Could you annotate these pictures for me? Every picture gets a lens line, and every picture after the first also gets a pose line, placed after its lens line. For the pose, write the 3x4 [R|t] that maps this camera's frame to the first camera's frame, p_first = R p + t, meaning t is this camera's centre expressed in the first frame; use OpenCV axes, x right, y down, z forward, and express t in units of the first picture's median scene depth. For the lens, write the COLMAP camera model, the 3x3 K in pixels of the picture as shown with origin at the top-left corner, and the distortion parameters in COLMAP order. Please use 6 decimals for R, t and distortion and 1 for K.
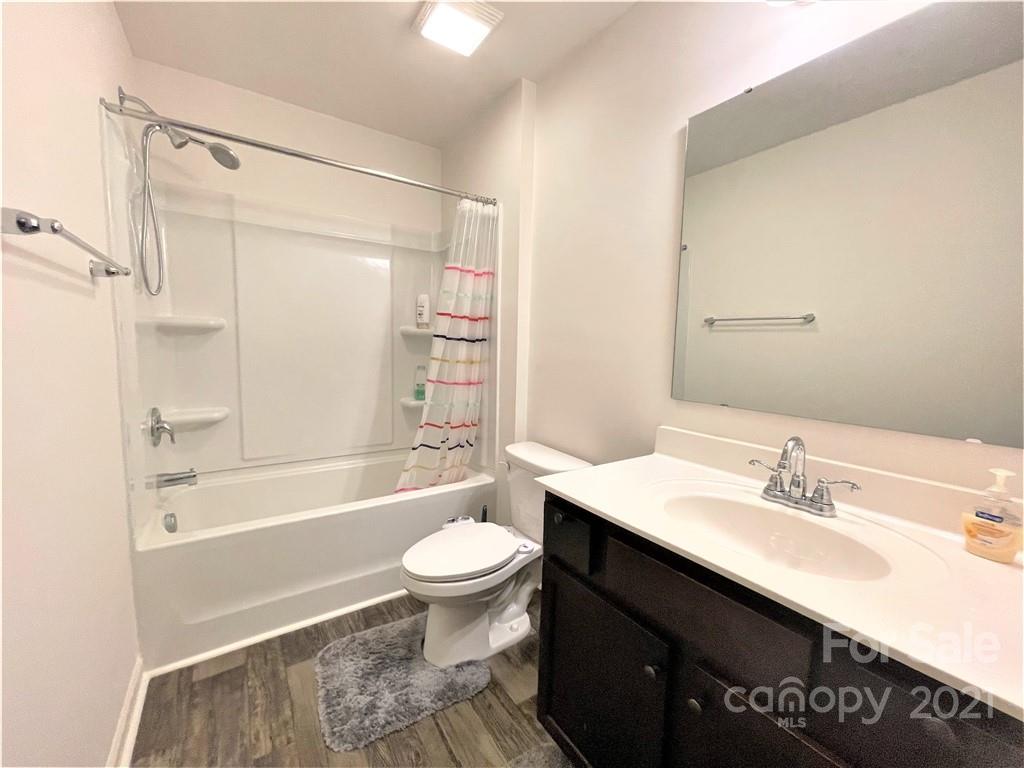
lens RADIAL K [[414.5, 0, 512.0], [0, 414.5, 384.0], [0, 0, 1]] dist [0.000980, 0.000036]
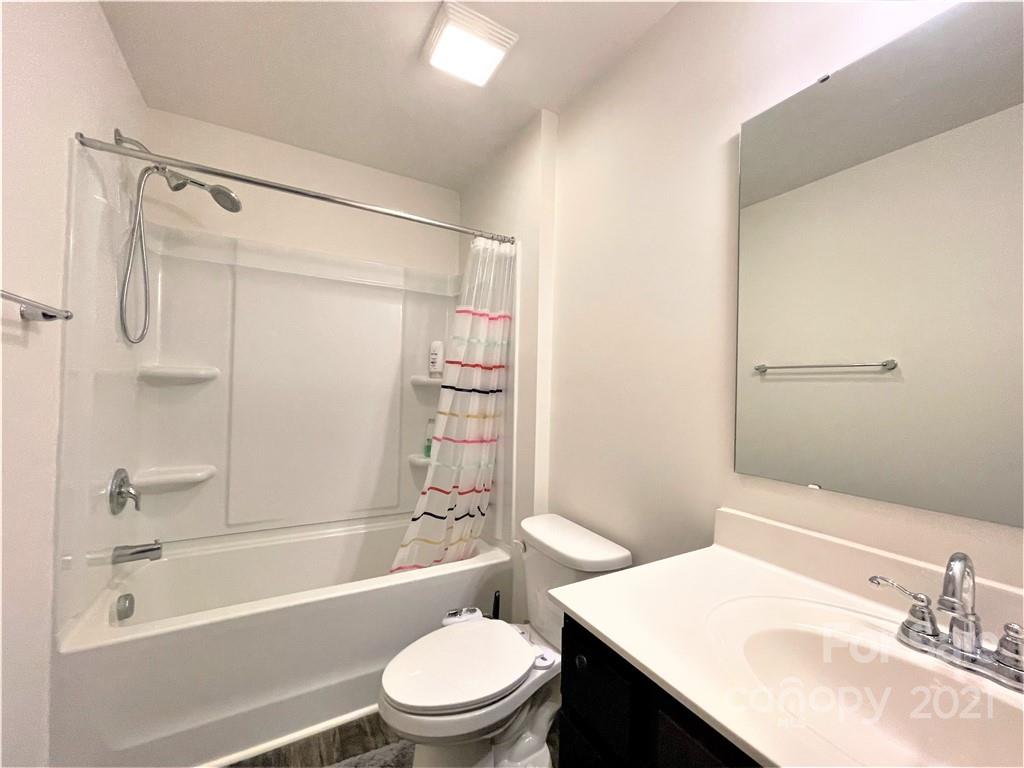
lens RADIAL K [[403.9, 0, 512.0], [0, 403.9, 384.0], [0, 0, 1]] dist [-0.000394, -0.000032]
pose [[0.997132, 0.000437, -0.075678, 0.025708], [-0.008784, 0.993894, -0.109993, -0.029291], [0.075168, 0.110342, 0.991047, 0.163095]]
